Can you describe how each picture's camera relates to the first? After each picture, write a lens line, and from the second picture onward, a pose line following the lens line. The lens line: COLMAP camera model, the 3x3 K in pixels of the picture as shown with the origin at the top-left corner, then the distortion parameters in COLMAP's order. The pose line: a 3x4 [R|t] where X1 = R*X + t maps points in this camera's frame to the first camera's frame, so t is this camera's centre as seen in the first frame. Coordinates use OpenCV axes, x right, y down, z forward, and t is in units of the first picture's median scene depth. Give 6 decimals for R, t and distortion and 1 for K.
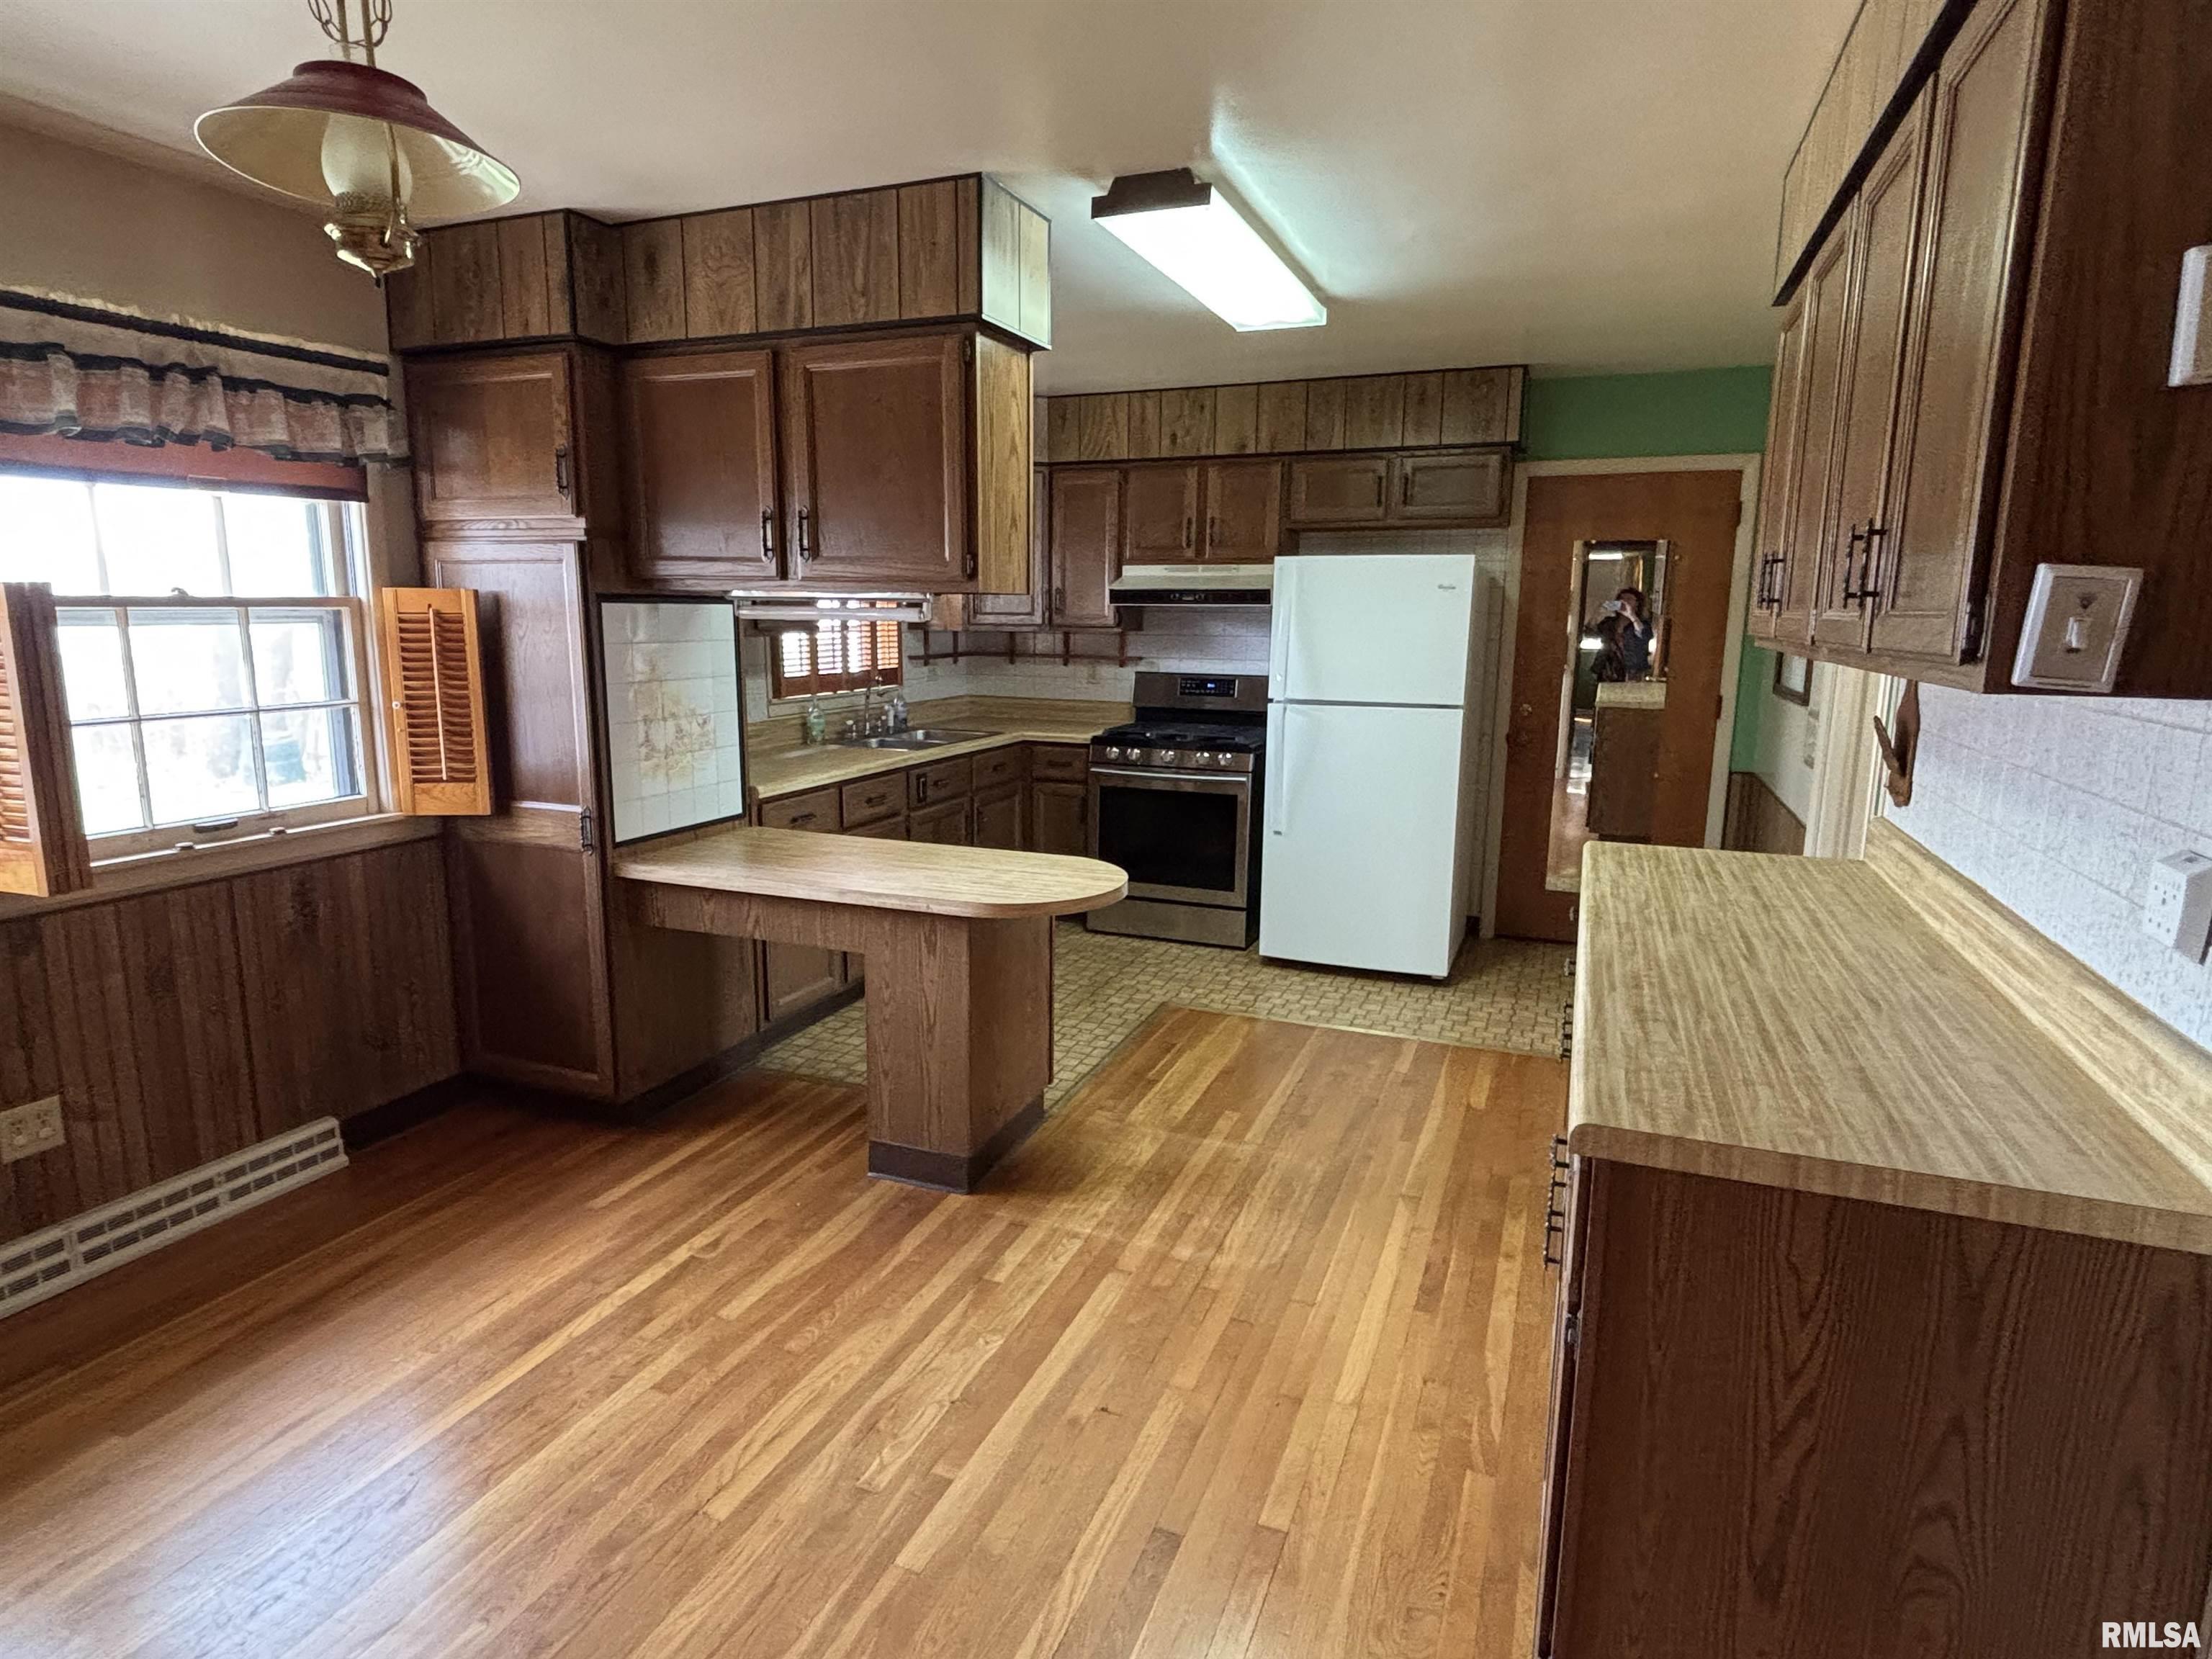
lens RADIAL K [[1210.4, 0, 1110.1], [0, 1210.4, 825.9], [0, 0, 1]] dist [-0.007048, -0.007364]
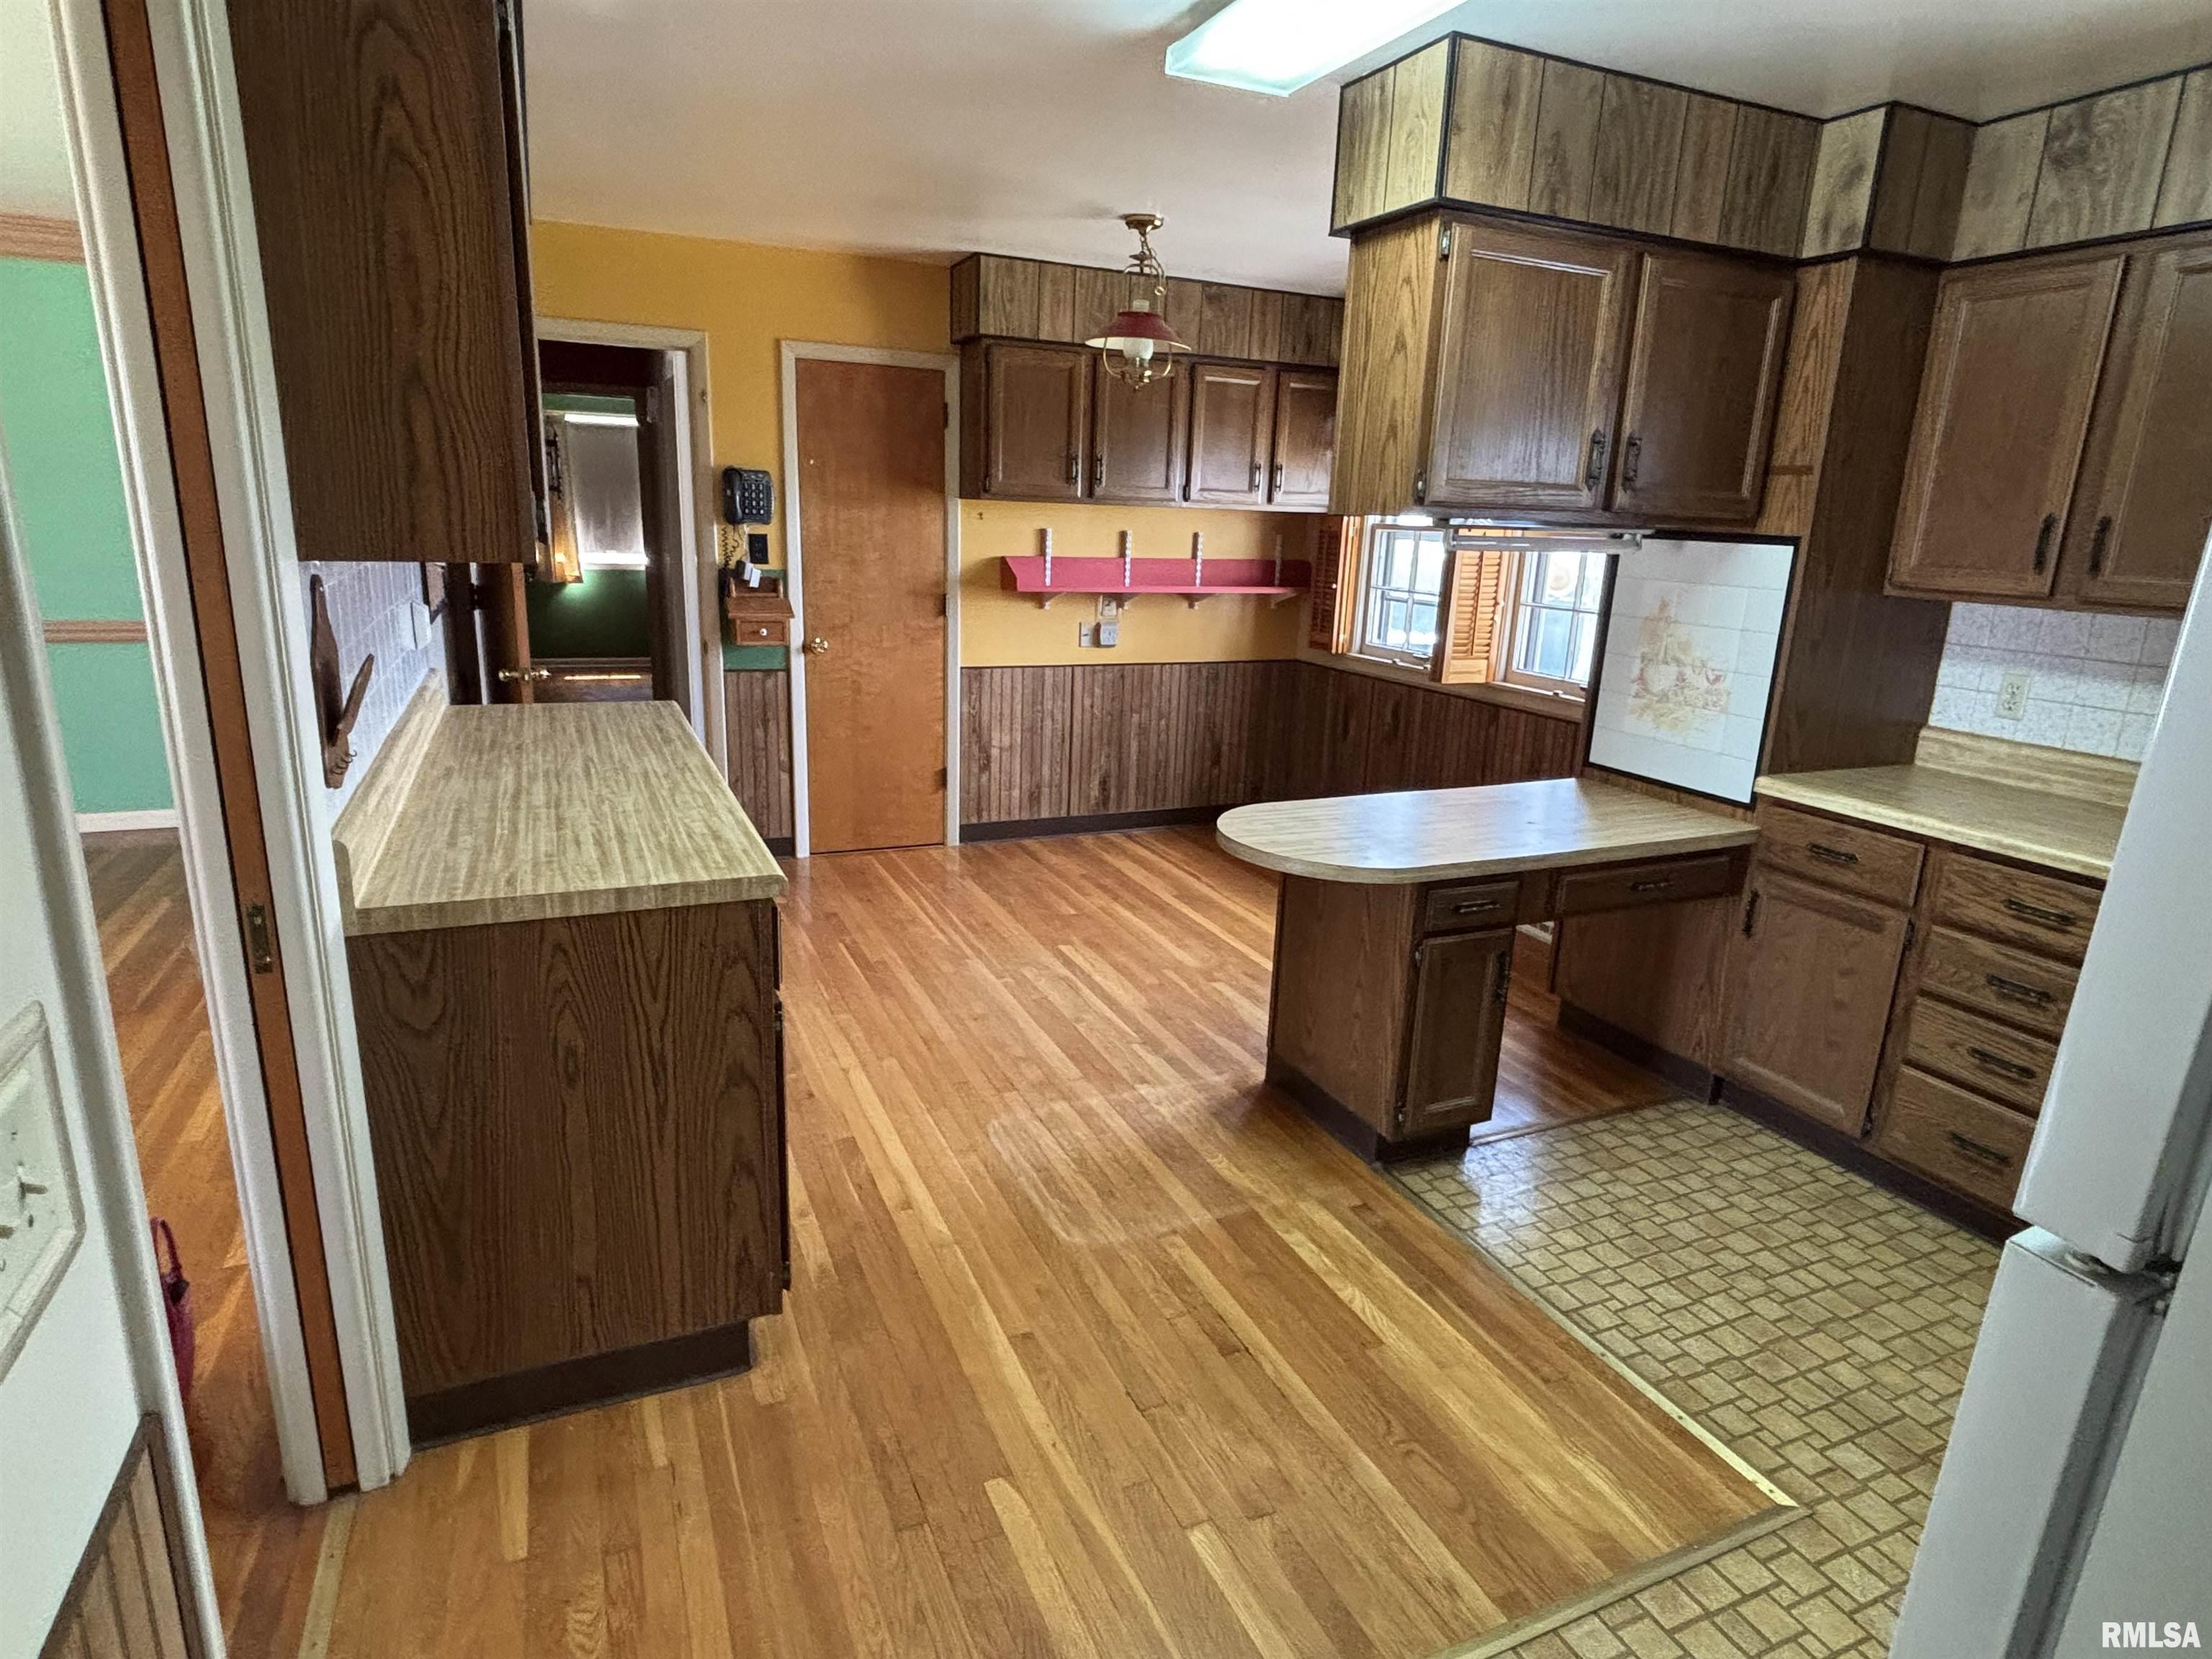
lens RADIAL K [[1210.4, 0, 1108.2], [0, 1210.4, 832.7], [0, 0, 1]] dist [-0.007048, -0.007364]
pose [[-0.697724, 0.133361, -0.703844, 1.019228], [-0.178723, 0.919044, 0.351305, -0.329434], [0.693714, 0.370907, -0.617405, 1.905933]]
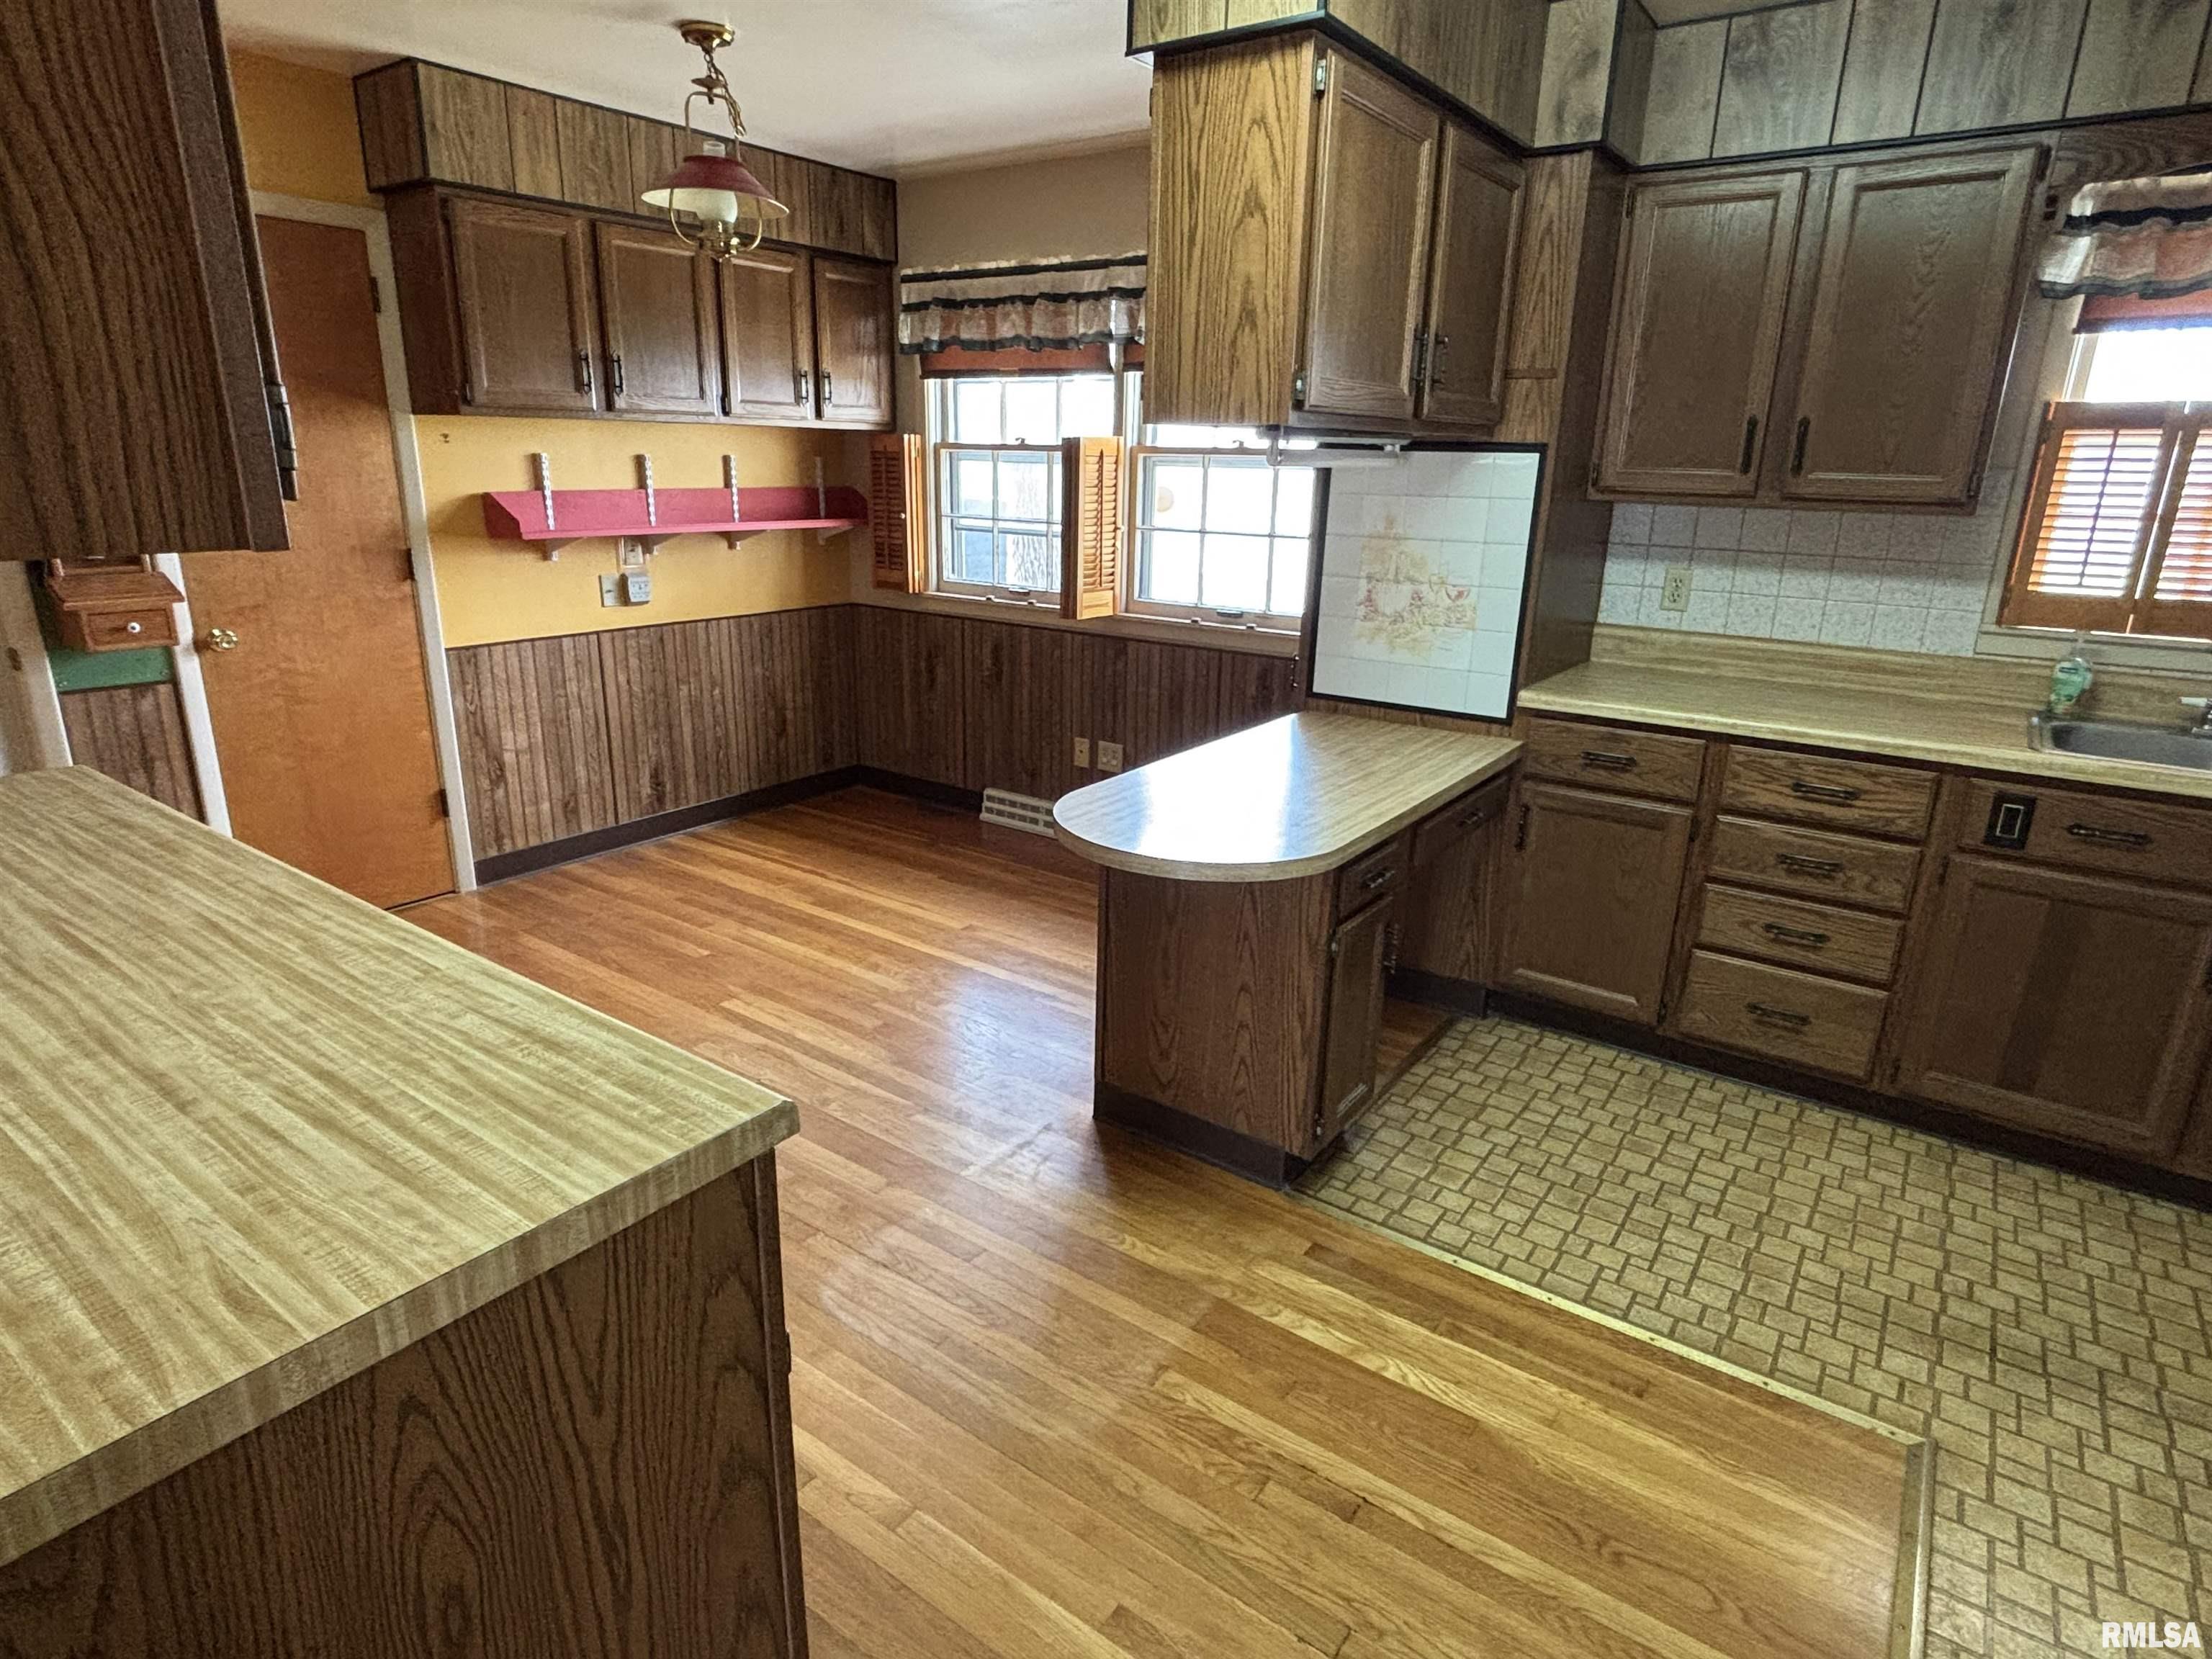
lens RADIAL K [[1210.4, 0, 1103.4], [0, 1210.4, 823.9], [0, 0, 1]] dist [-0.007048, -0.007364]
pose [[-0.246918, 0.252361, -0.935599, 0.955463], [-0.196099, 0.932505, 0.303280, -0.217624], [0.948987, 0.258356, -0.180764, 1.384150]]
